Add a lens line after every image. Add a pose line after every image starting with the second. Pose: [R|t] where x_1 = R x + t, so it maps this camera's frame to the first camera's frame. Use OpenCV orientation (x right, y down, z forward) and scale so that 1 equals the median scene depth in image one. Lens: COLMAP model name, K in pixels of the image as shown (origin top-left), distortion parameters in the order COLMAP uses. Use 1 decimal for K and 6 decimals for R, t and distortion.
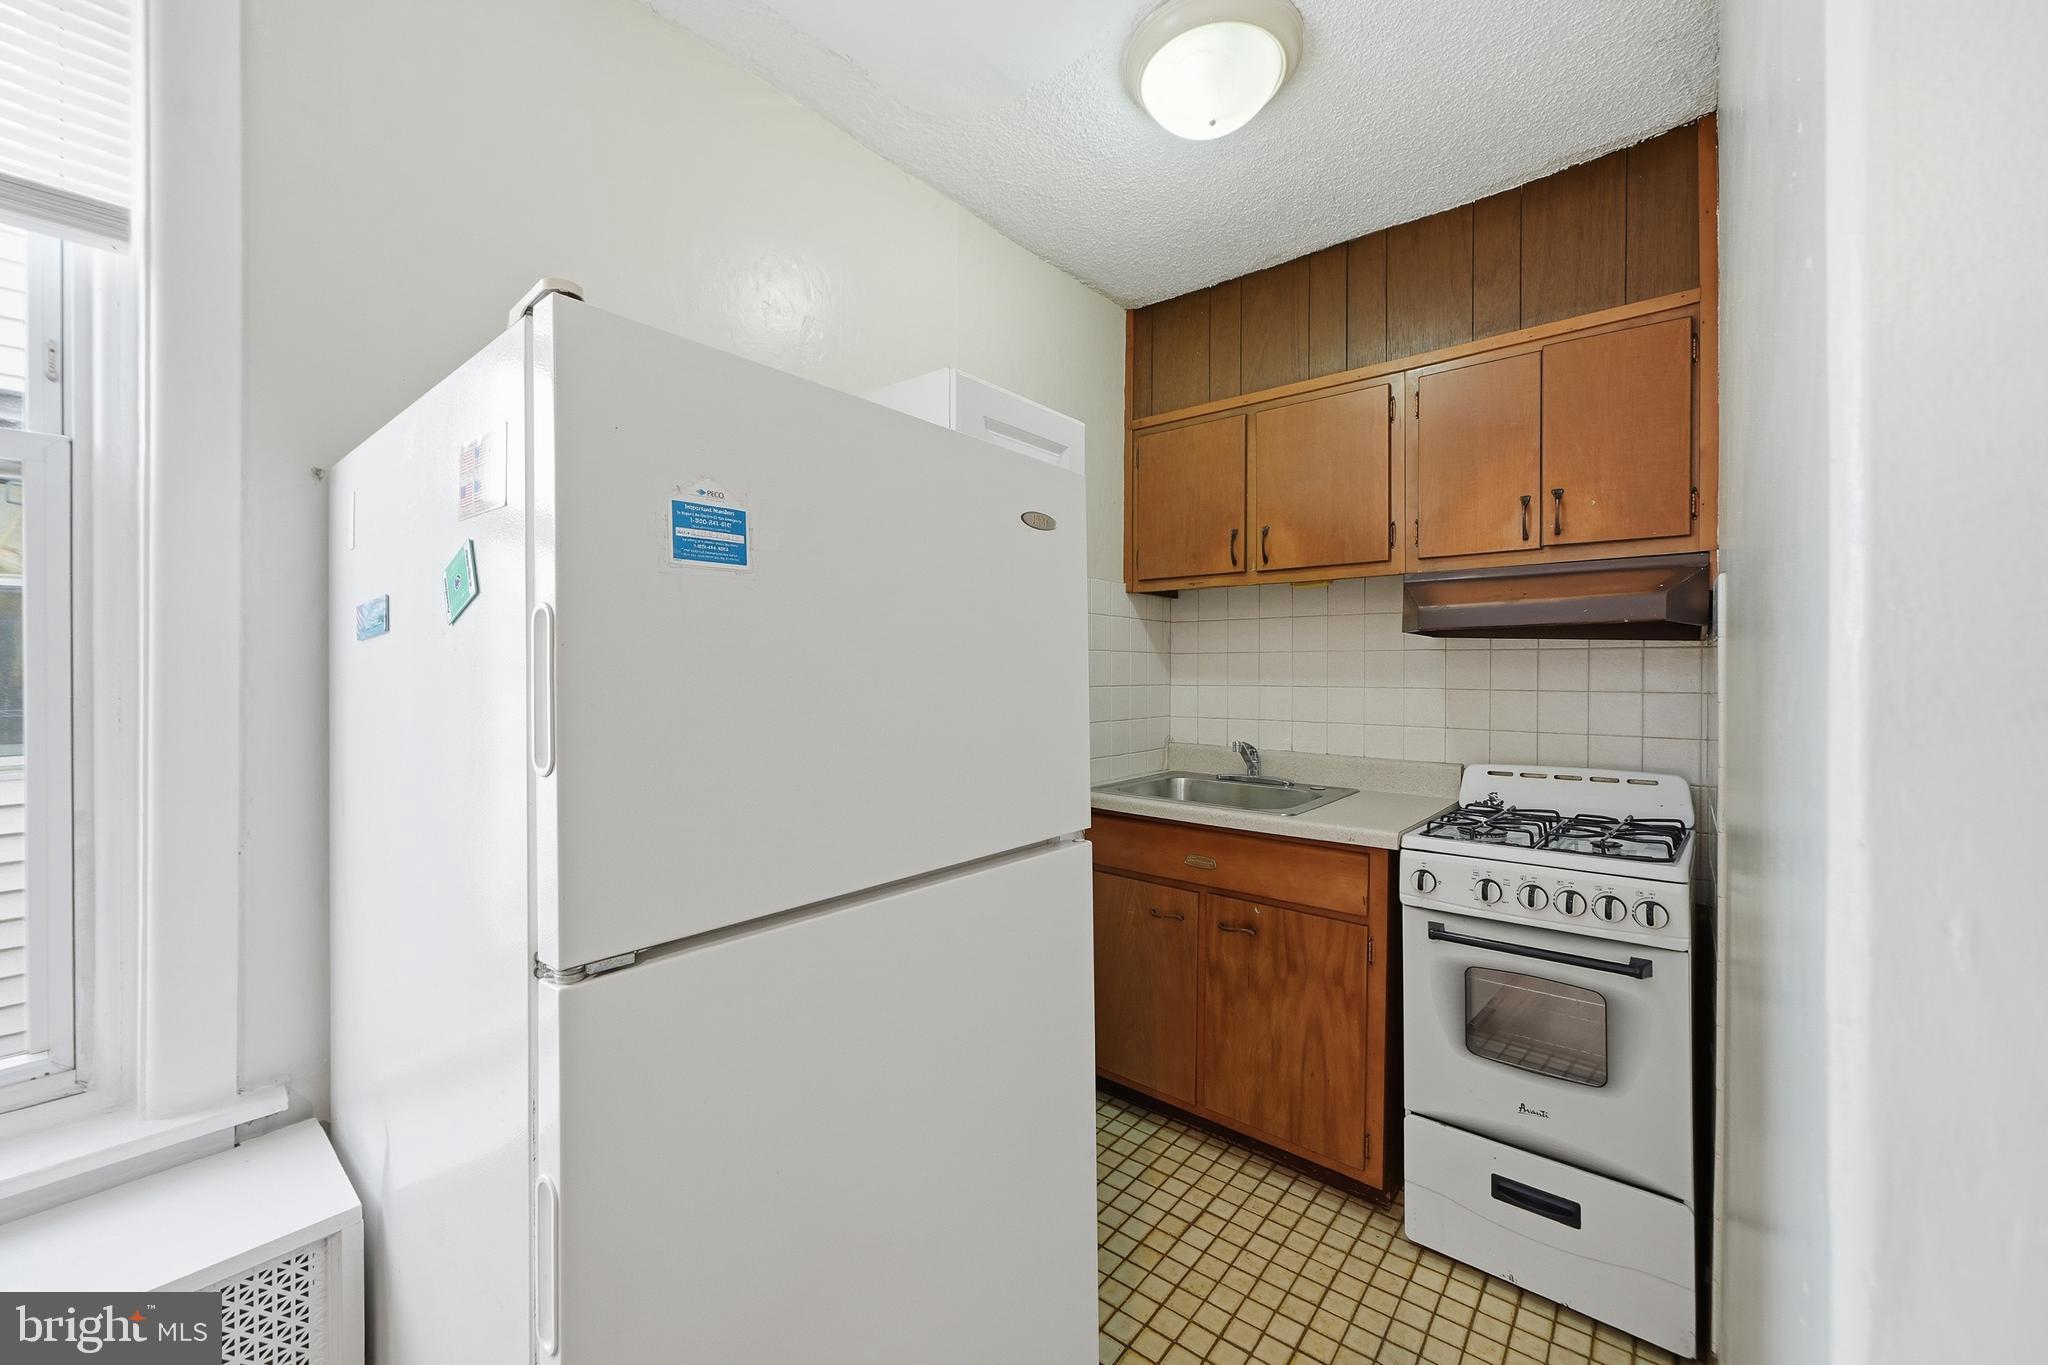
lens RADIAL K [[785.5, 0, 1067.3], [0, 785.5, 674.6], [0, 0, 1]] dist [-0.001681, 0.001103]
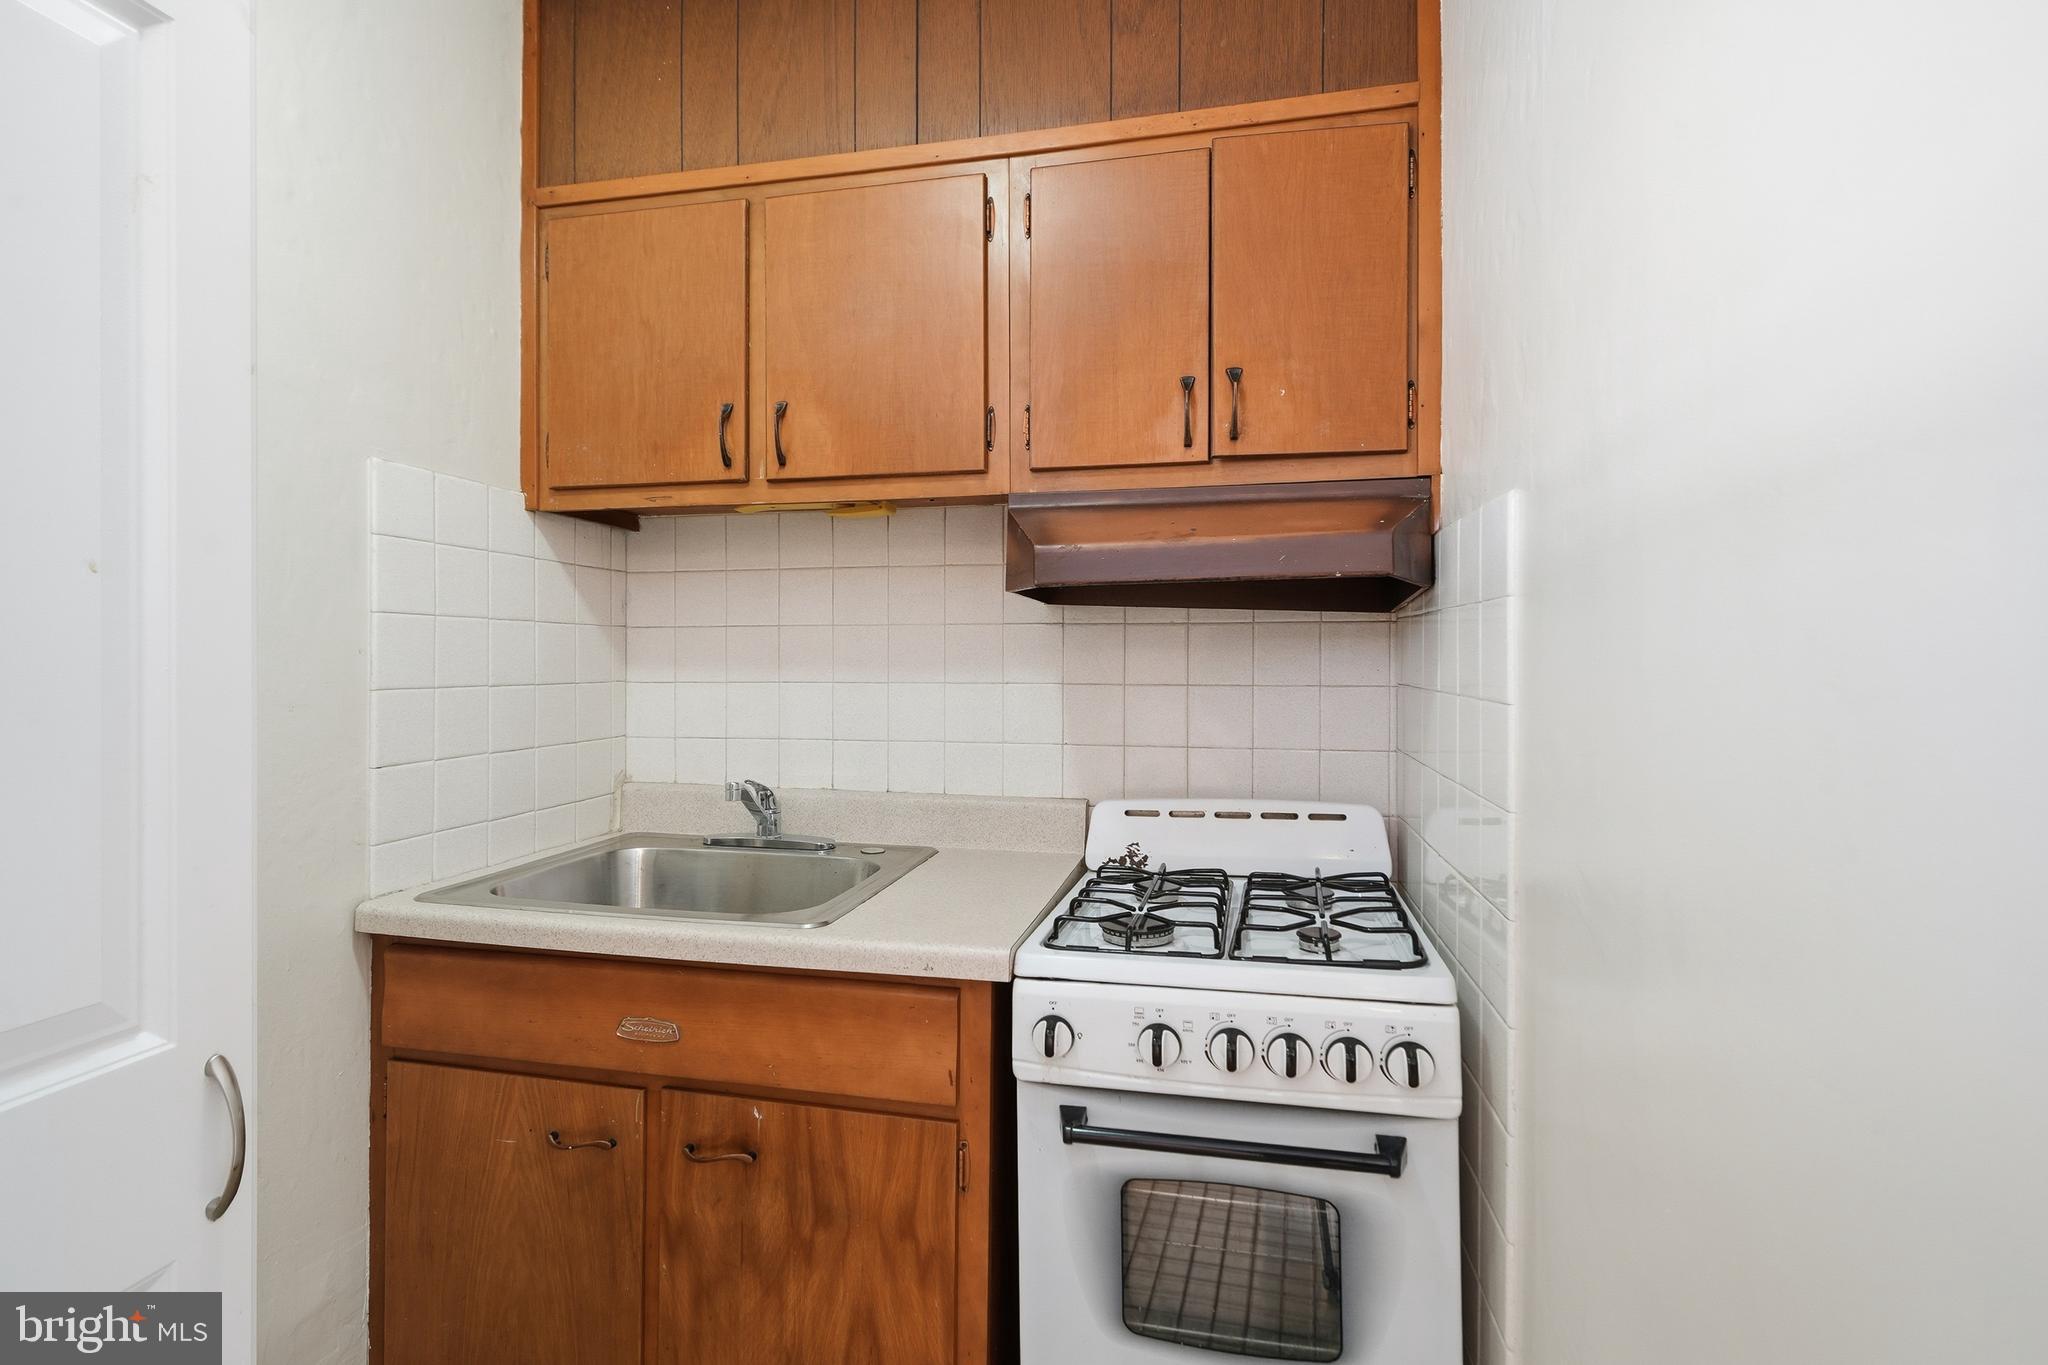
lens RADIAL K [[951.2, 0, 1026.1], [0, 951.2, 653.8], [0, 0, 1]] dist [-0.003388, -0.000125]
pose [[0.896660, 0.001471, 0.442717, 0.124064], [0.003864, 0.999930, -0.011148, 0.002154], [-0.442702, 0.011707, 0.896592, 0.357723]]
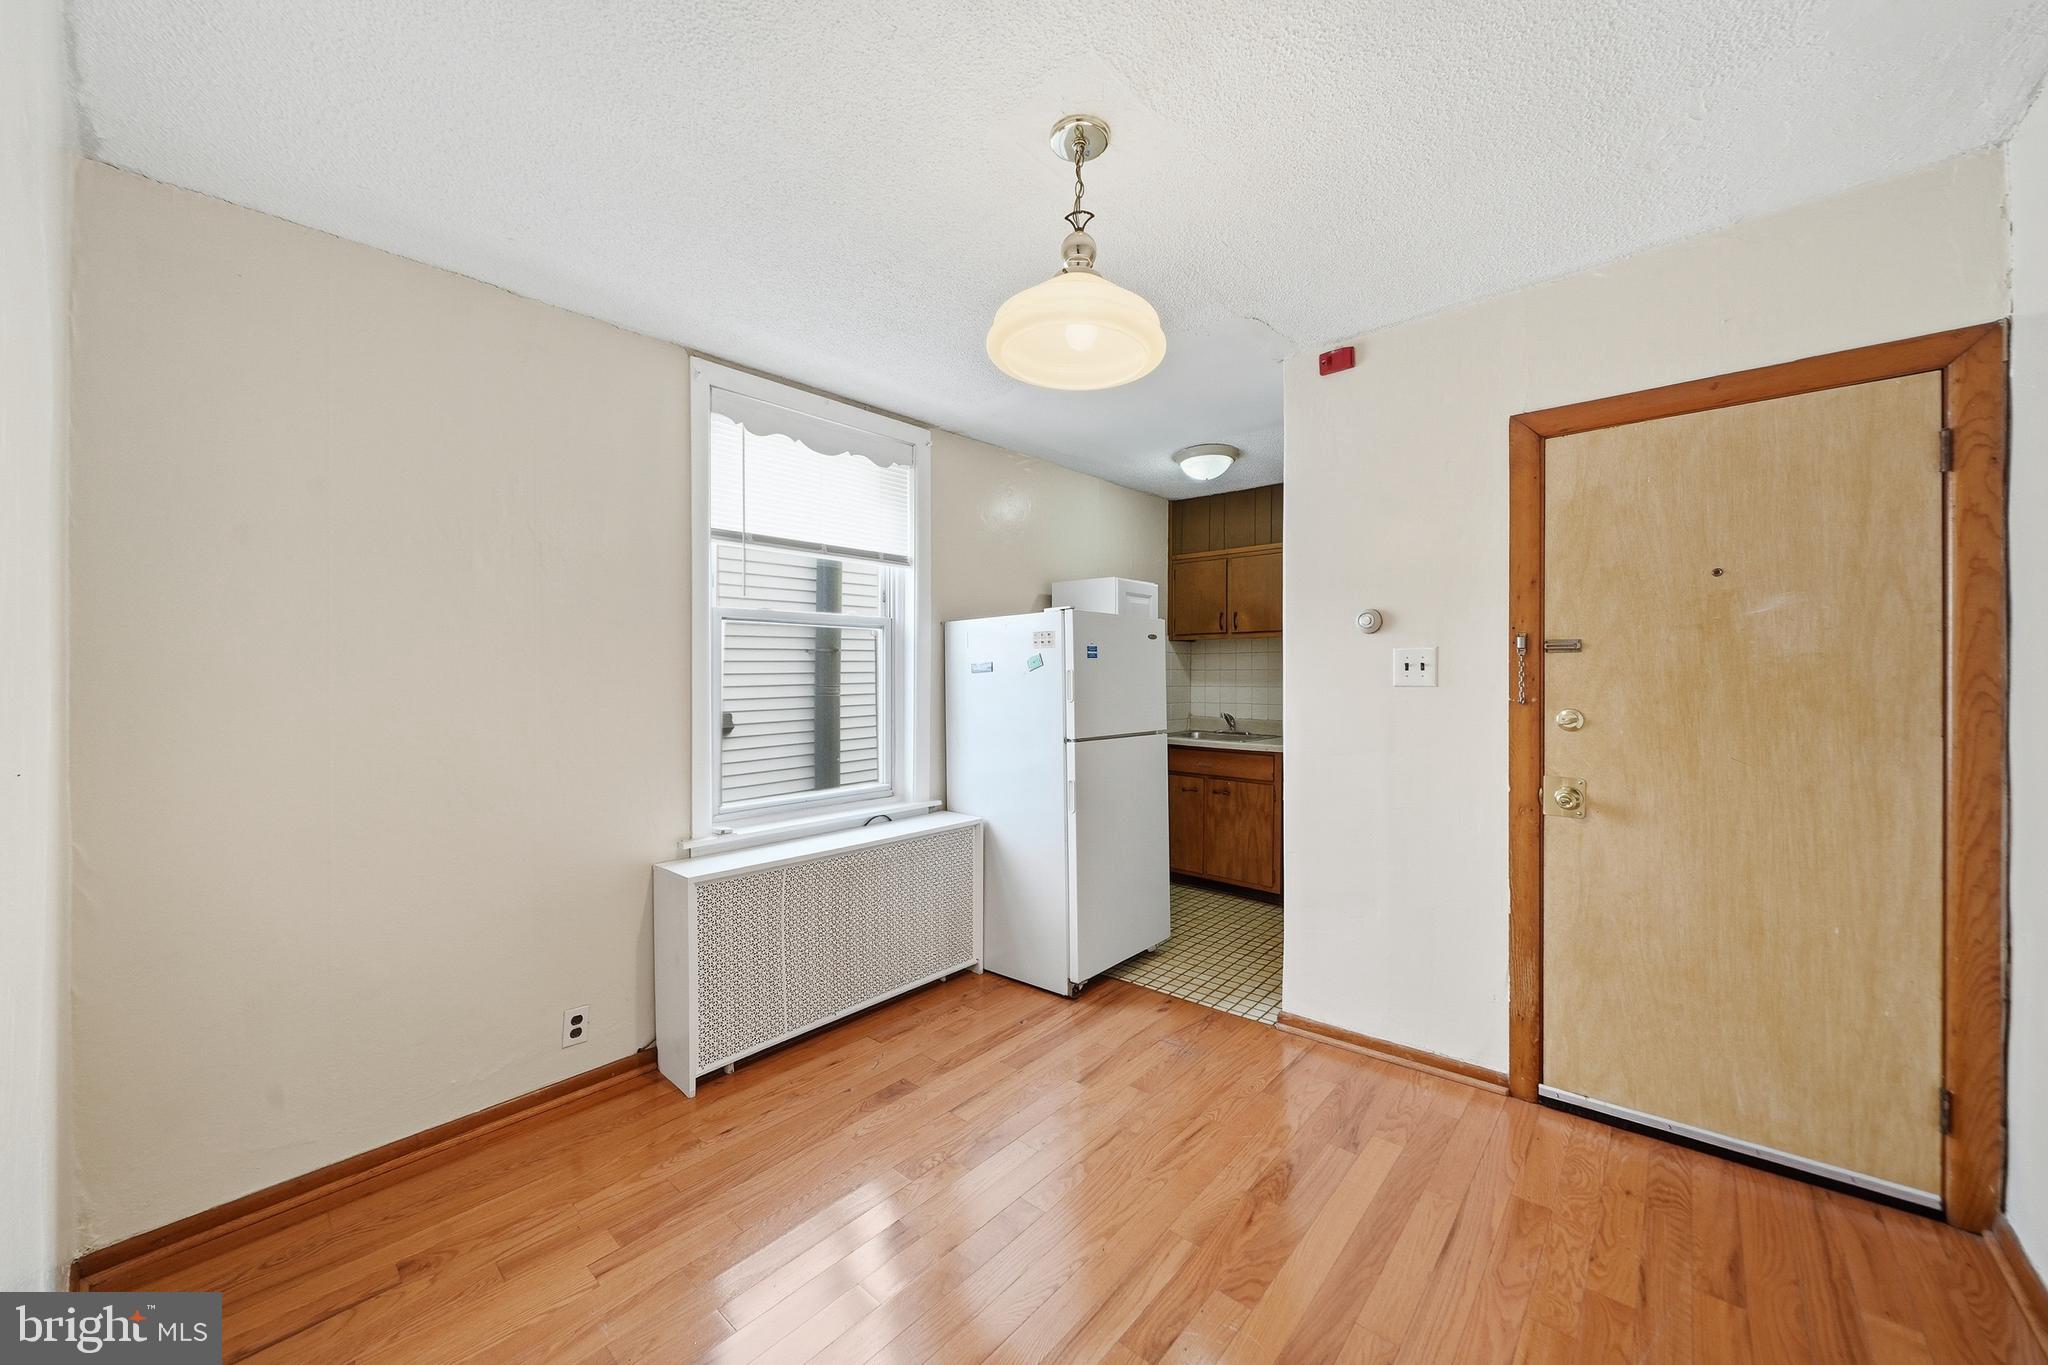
lens RADIAL K [[785.5, 0, 1034.2], [0, 785.5, 677.8], [0, 0, 1]] dist [-0.001681, 0.001103]
pose [[0.998016, -0.001232, -0.062942, -0.189107], [0.001226, 0.999999, -0.000135, -0.010584], [0.062942, 0.000058, 0.998017, -1.370252]]
